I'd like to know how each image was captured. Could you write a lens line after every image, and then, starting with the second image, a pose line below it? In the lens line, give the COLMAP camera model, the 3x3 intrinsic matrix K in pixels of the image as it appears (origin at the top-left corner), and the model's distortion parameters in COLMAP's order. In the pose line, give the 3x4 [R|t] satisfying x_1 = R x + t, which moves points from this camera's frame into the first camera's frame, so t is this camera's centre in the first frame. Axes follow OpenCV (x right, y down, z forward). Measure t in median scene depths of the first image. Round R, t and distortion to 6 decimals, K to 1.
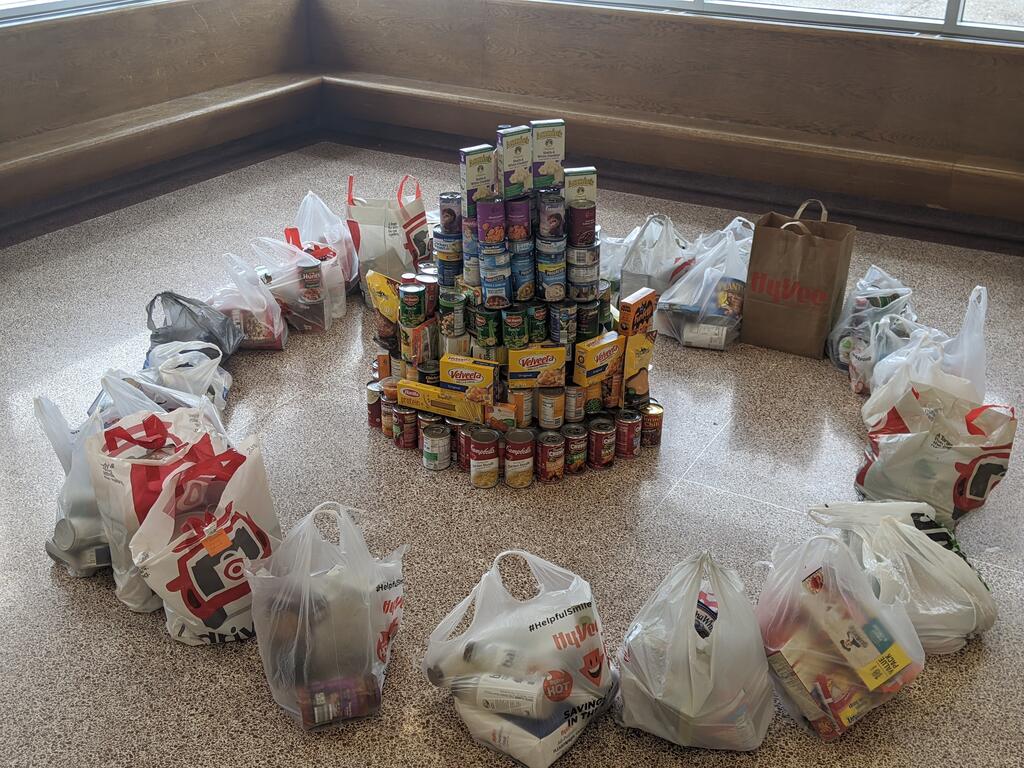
lens RADIAL K [[1150.8, 0, 488.4], [0, 1150.8, 383.6], [0, 0, 1]] dist [0.183696, -0.666021]
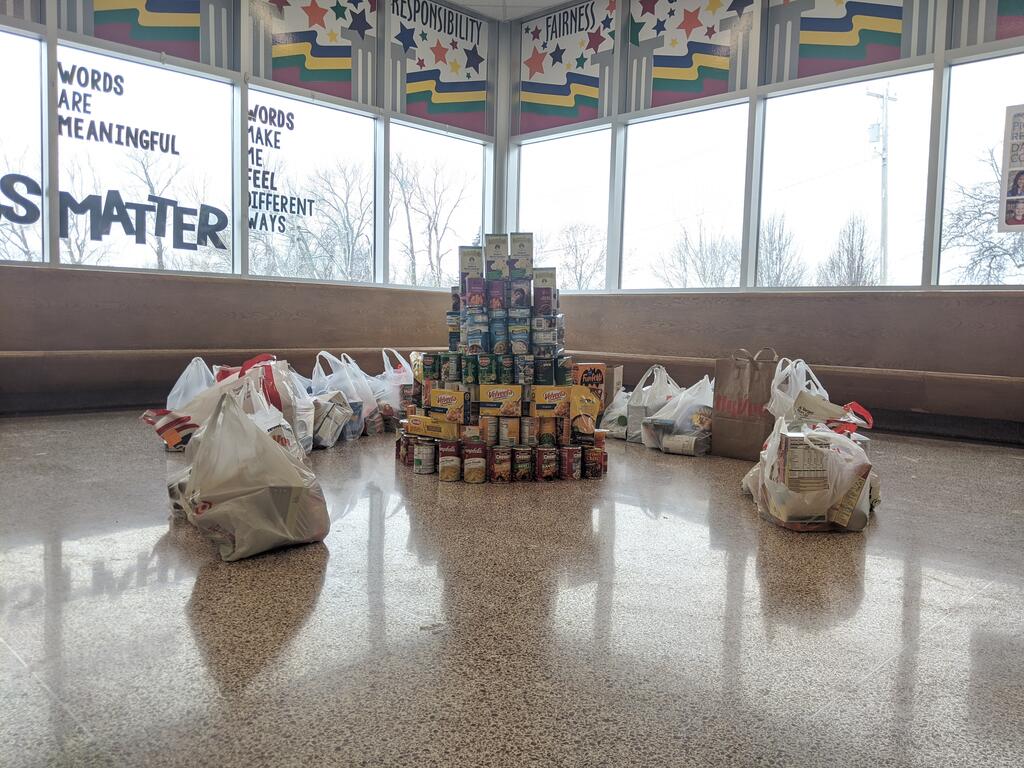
lens RADIAL K [[814.2, 0, 517.2], [0, 814.2, 369.8], [0, 0, 1]] dist [0.096516, -0.166874]
pose [[0.965812, 0.027390, -0.257792, 0.303622], [-0.126864, 0.917135, -0.377849, 0.309069], [0.226081, 0.397635, 0.889254, 0.148934]]
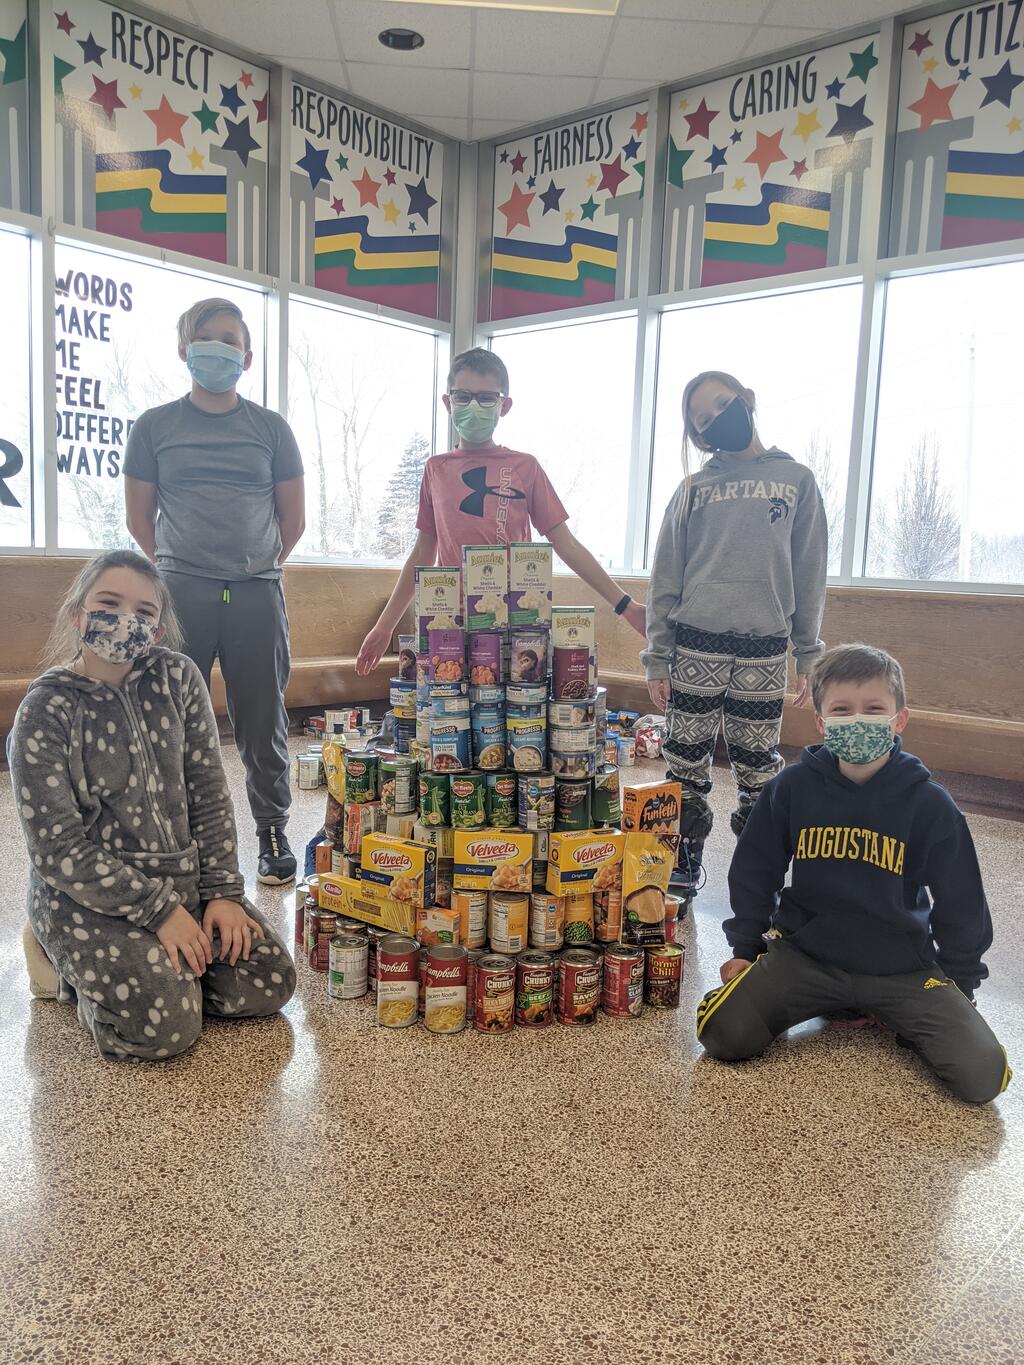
lens RADIAL K [[1085.4, 0, 507.7], [0, 1085.4, 665.6], [0, 0, 1]] dist [0.096516, -0.166874]
pose [[0.975368, 0.046062, -0.215720, 0.191553], [-0.119821, 0.931730, -0.342815, 0.104024], [0.185202, 0.360219, 0.914299, 0.338331]]
